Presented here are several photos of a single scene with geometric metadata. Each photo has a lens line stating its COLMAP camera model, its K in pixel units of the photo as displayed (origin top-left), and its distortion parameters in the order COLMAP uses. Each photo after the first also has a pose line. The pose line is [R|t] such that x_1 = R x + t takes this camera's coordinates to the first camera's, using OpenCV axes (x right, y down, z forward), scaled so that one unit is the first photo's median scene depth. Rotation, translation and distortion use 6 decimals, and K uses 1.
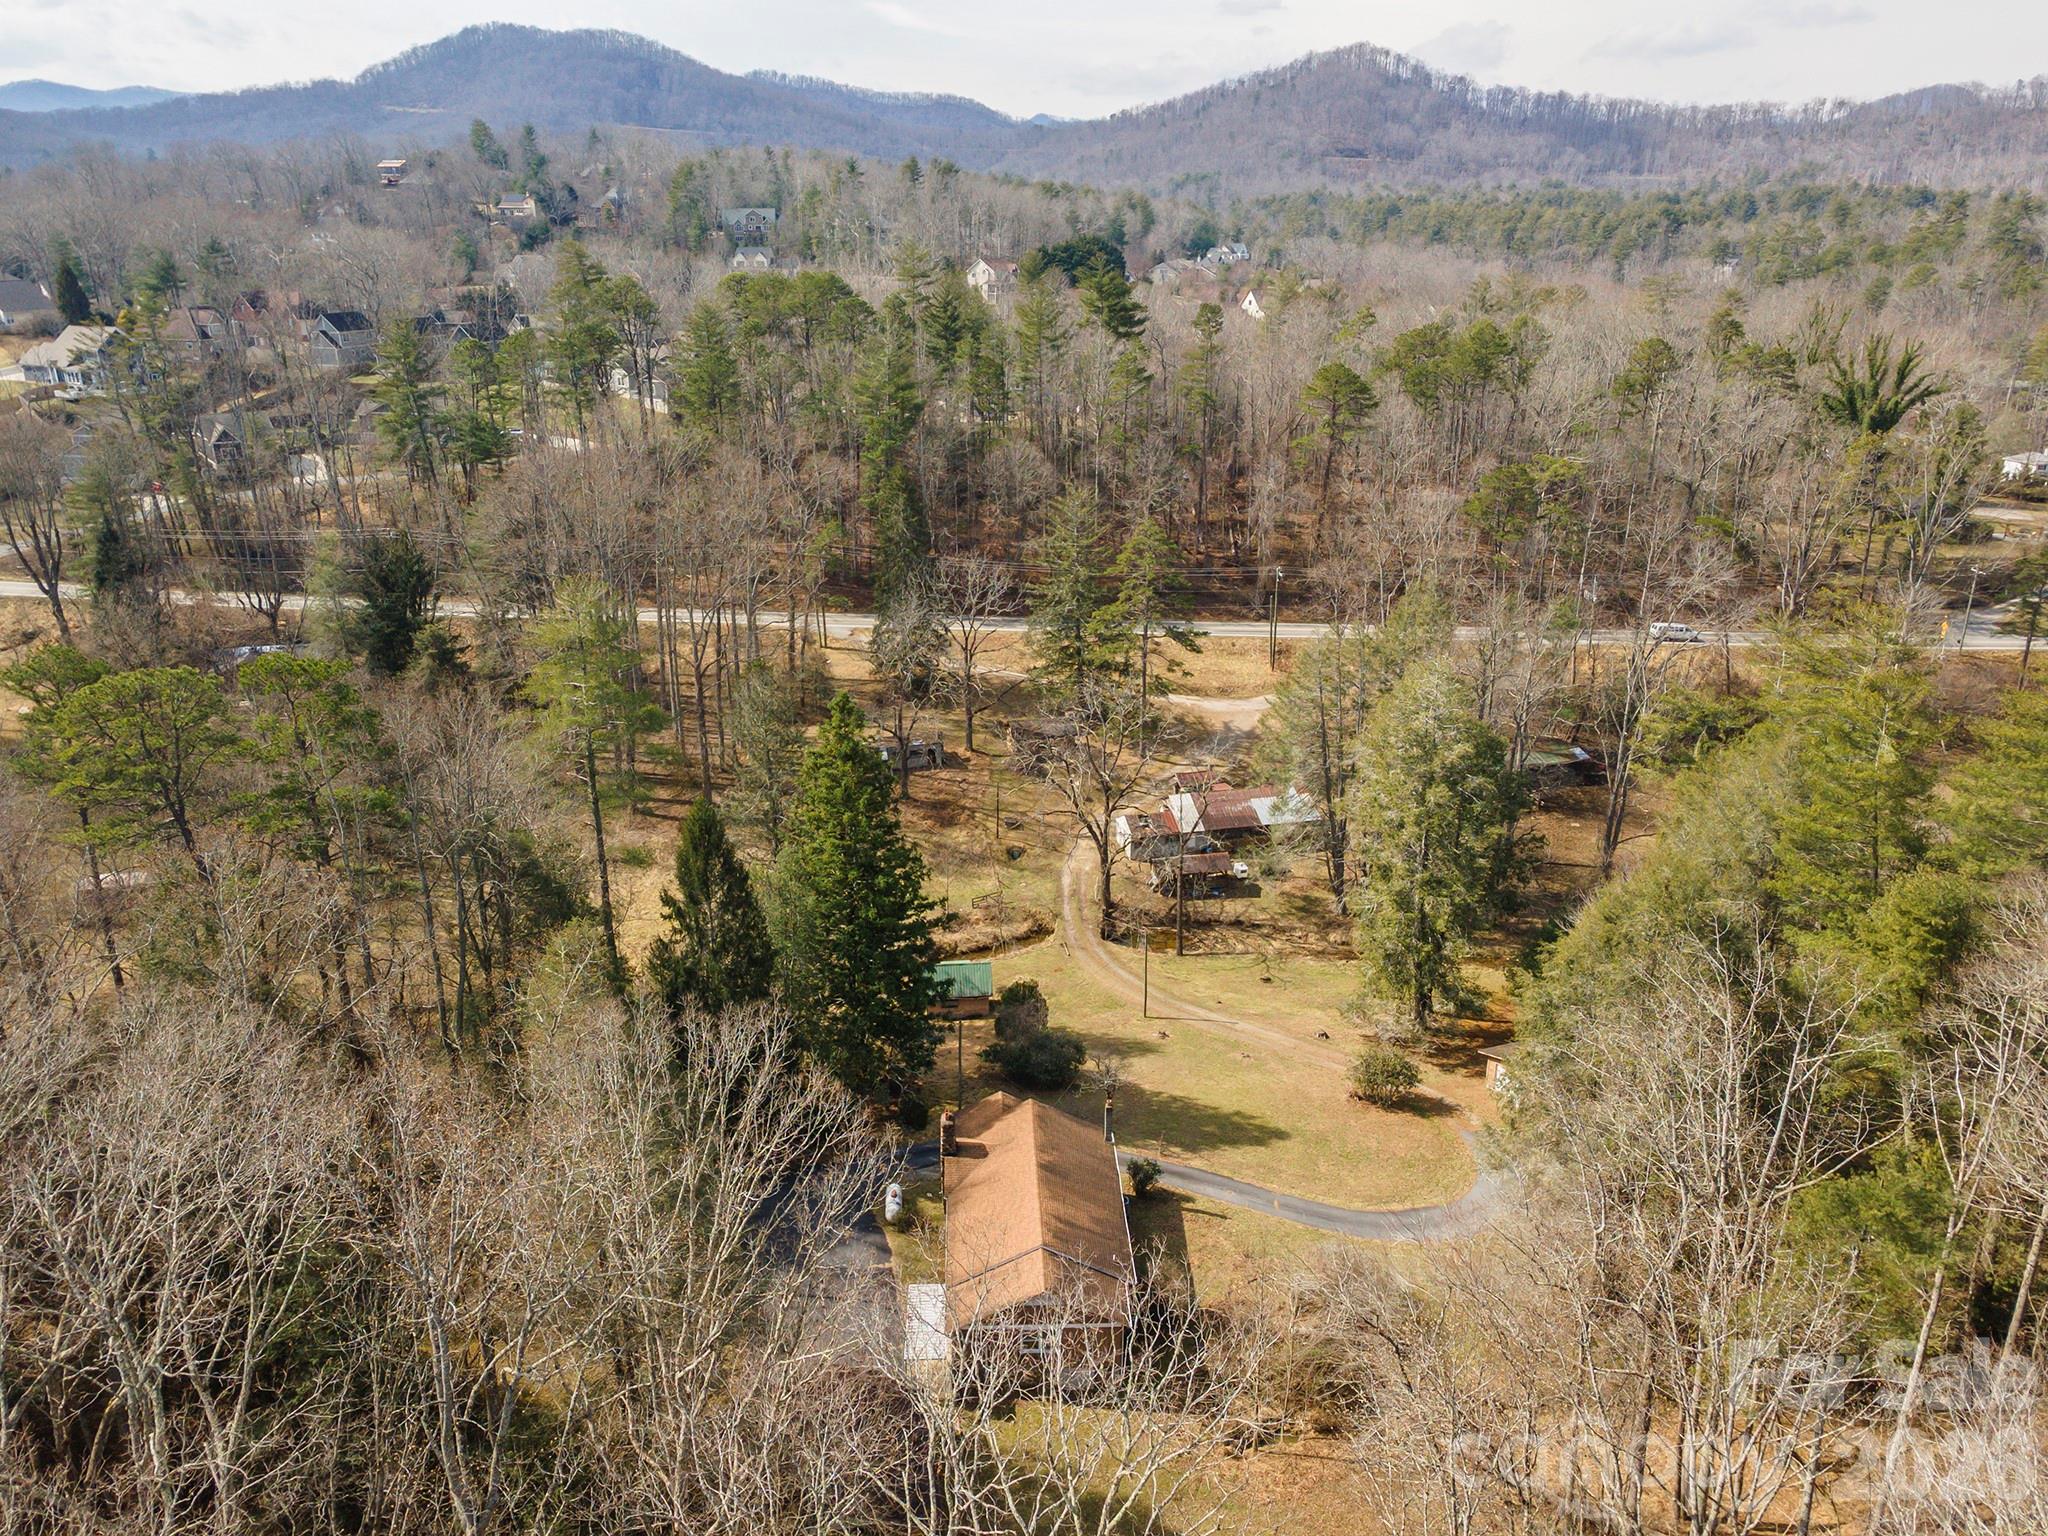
lens RADIAL K [[1473.5, 0, 998.3], [0, 1473.5, 775.7], [0, 0, 1]] dist [0.021285, -0.001462]
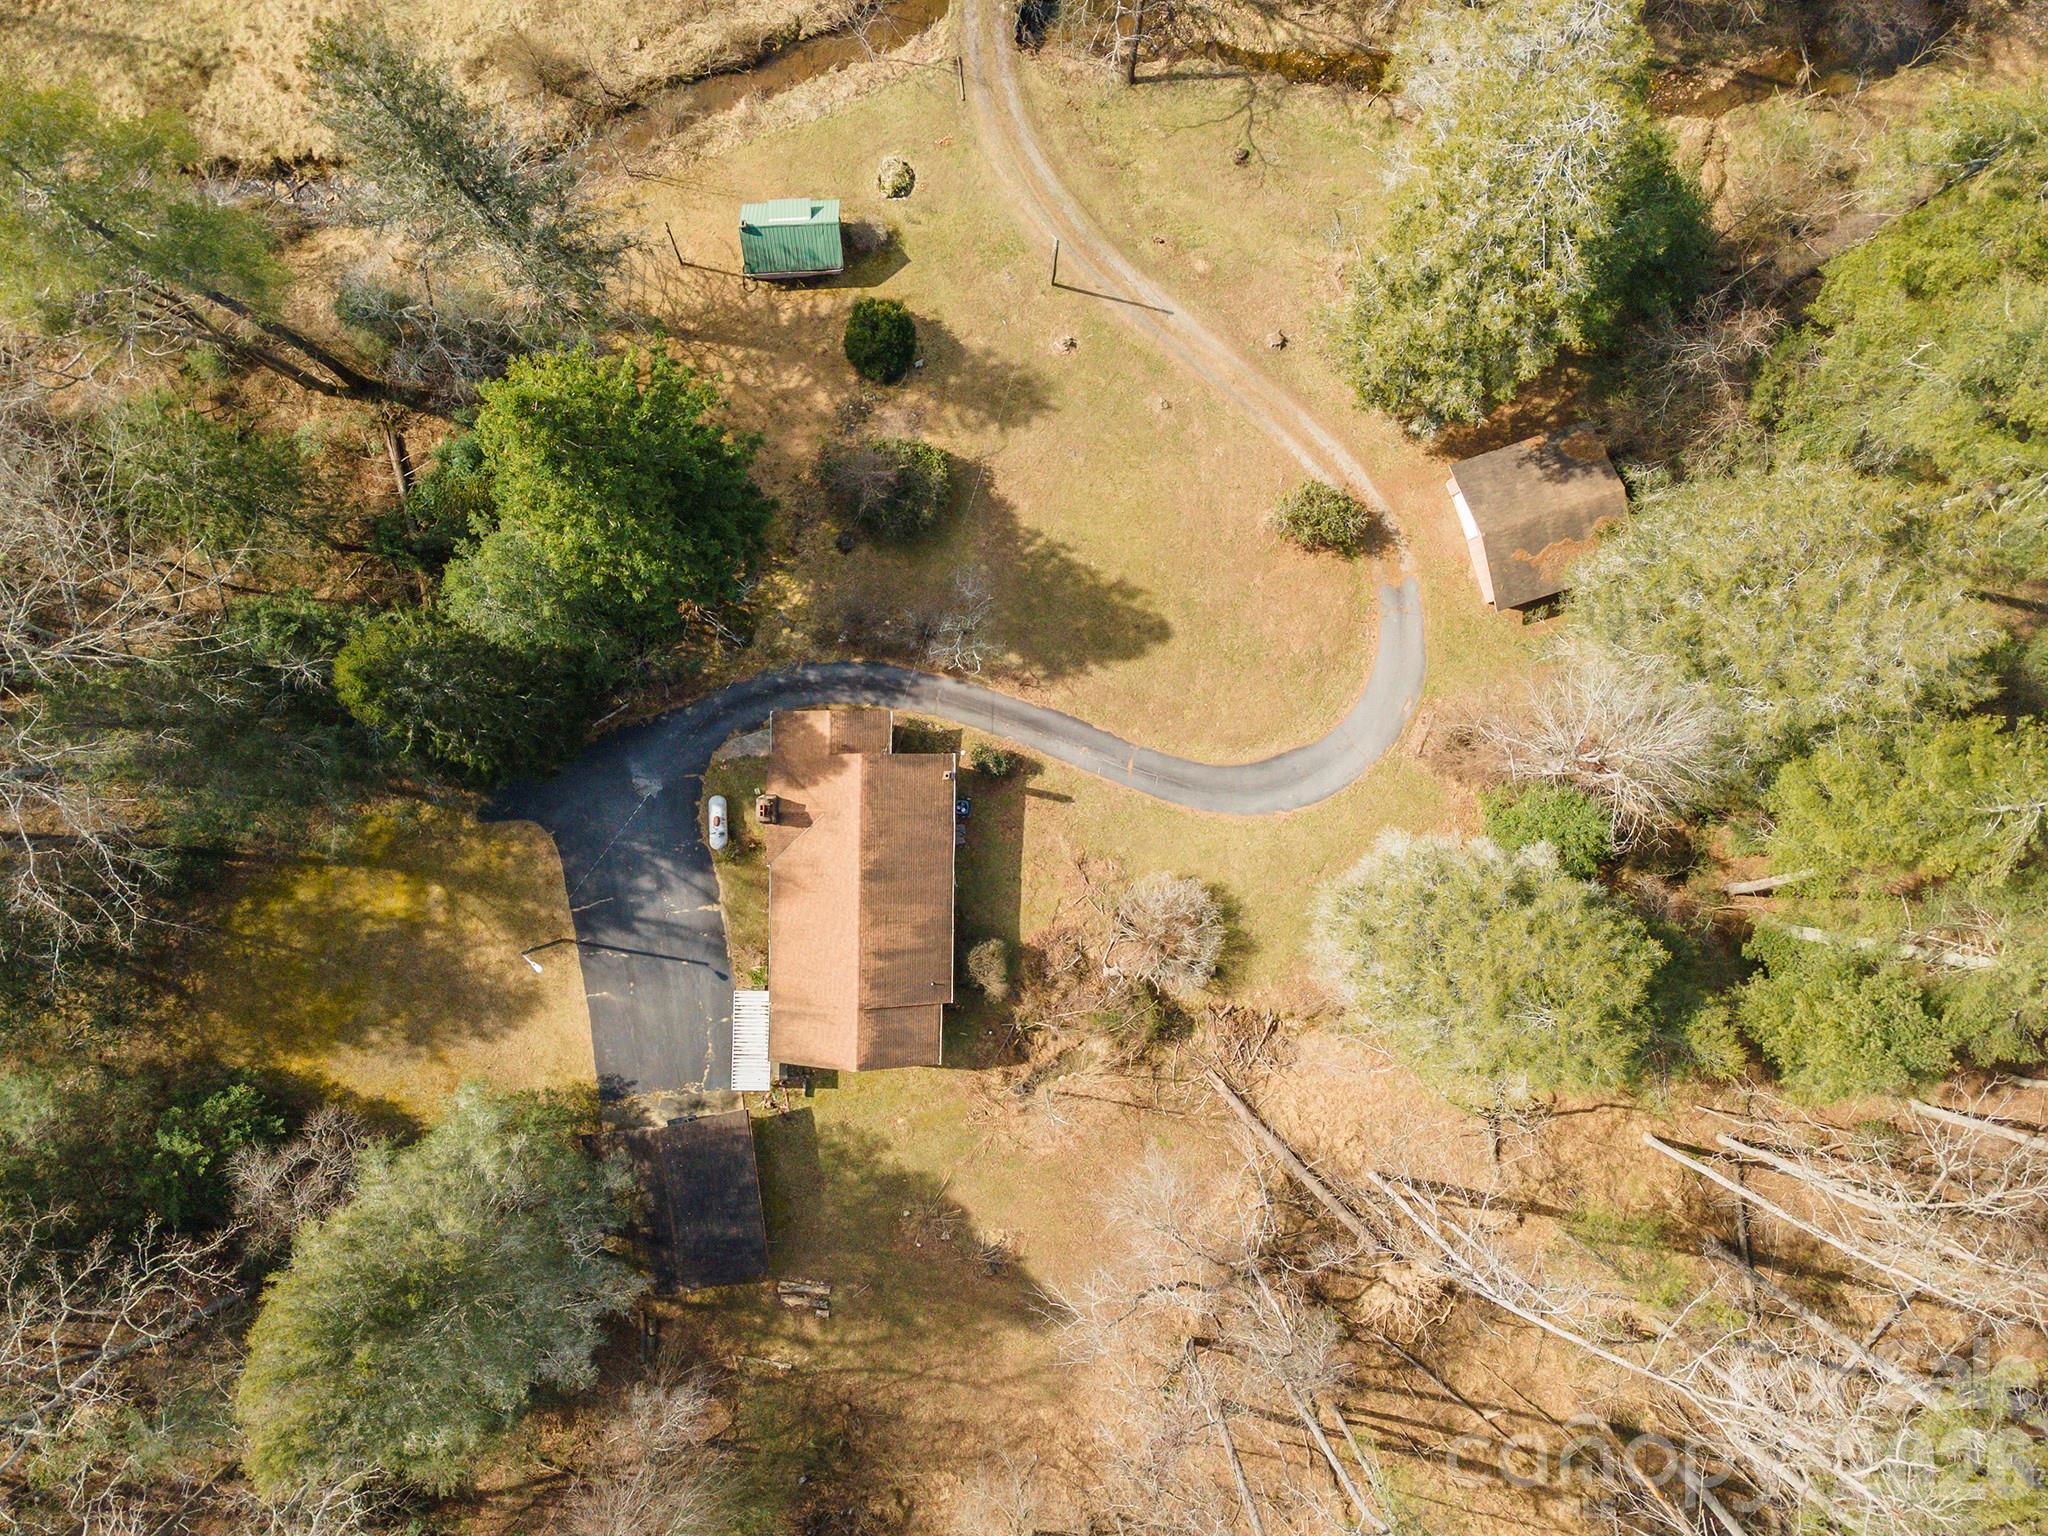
lens RADIAL K [[1464.7, 0, 1005.3], [0, 1464.7, 766.3], [0, 0, 1]] dist [0.035430, 0.001322]
pose [[0.999145, 0.030614, 0.027778, 0.051498], [-0.036629, 0.344186, 0.938187, -0.366048], [0.019161, -0.938402, 0.345013, 0.425289]]
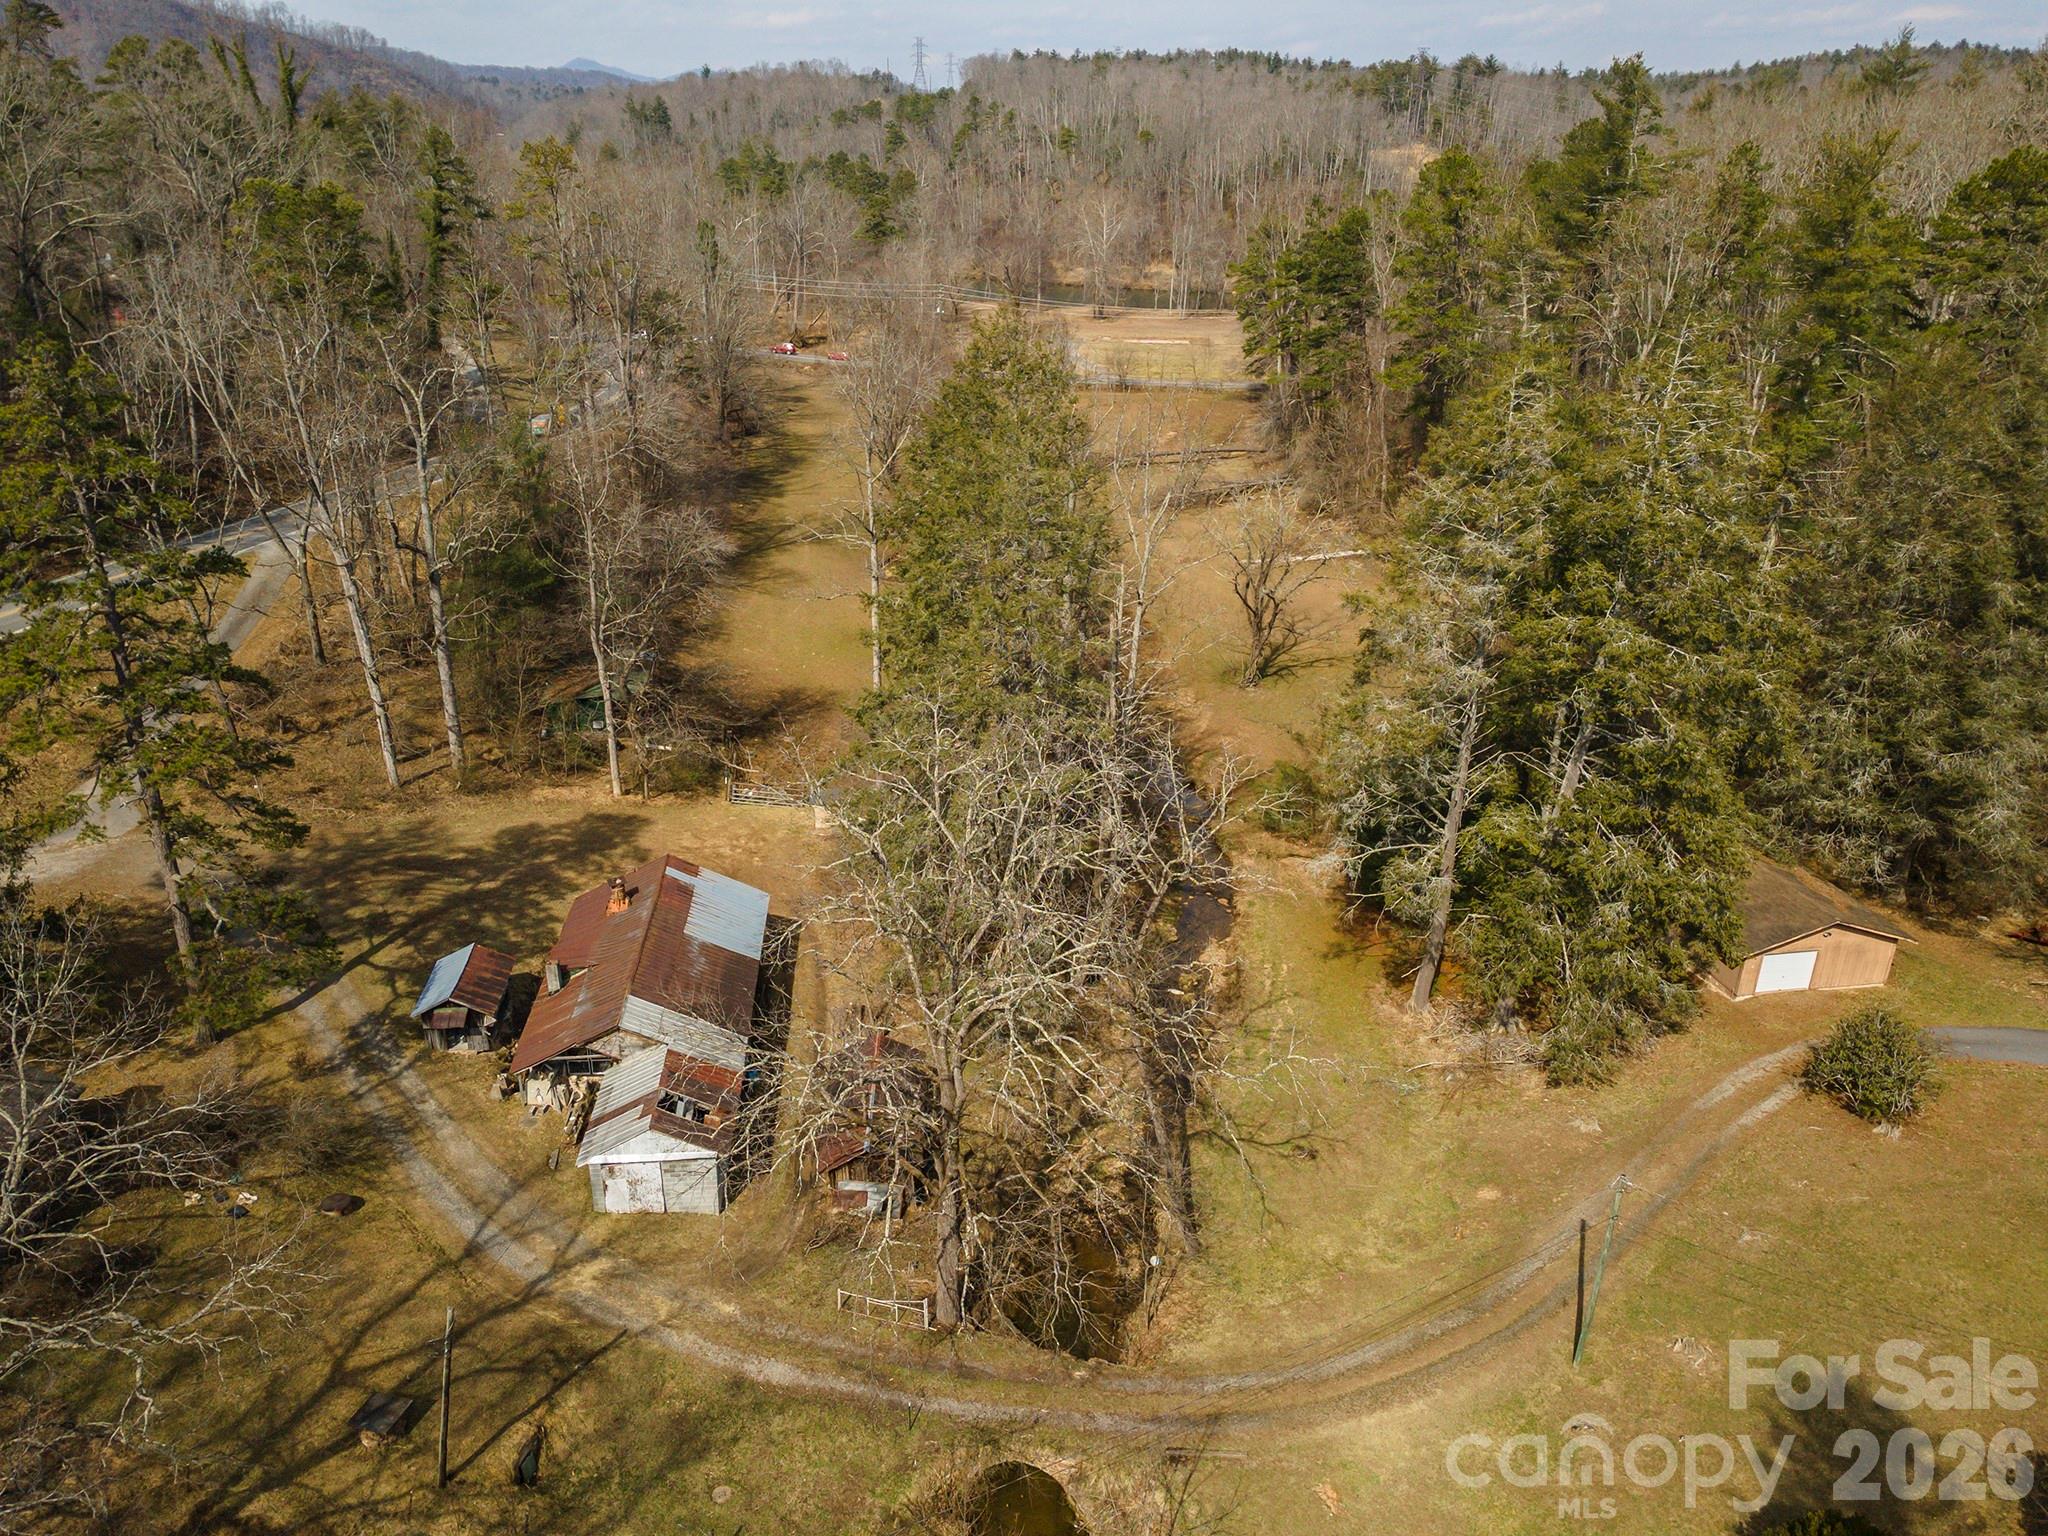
lens RADIAL K [[1464.7, 0, 1005.3], [0, 1464.7, 766.3], [0, 0, 1]] dist [0.035430, 0.001322]
pose [[0.168789, -0.379706, 0.909579, -0.195155], [0.332751, 0.890593, 0.310033, -0.135133], [-0.927786, 0.250334, 0.276670, 0.815102]]
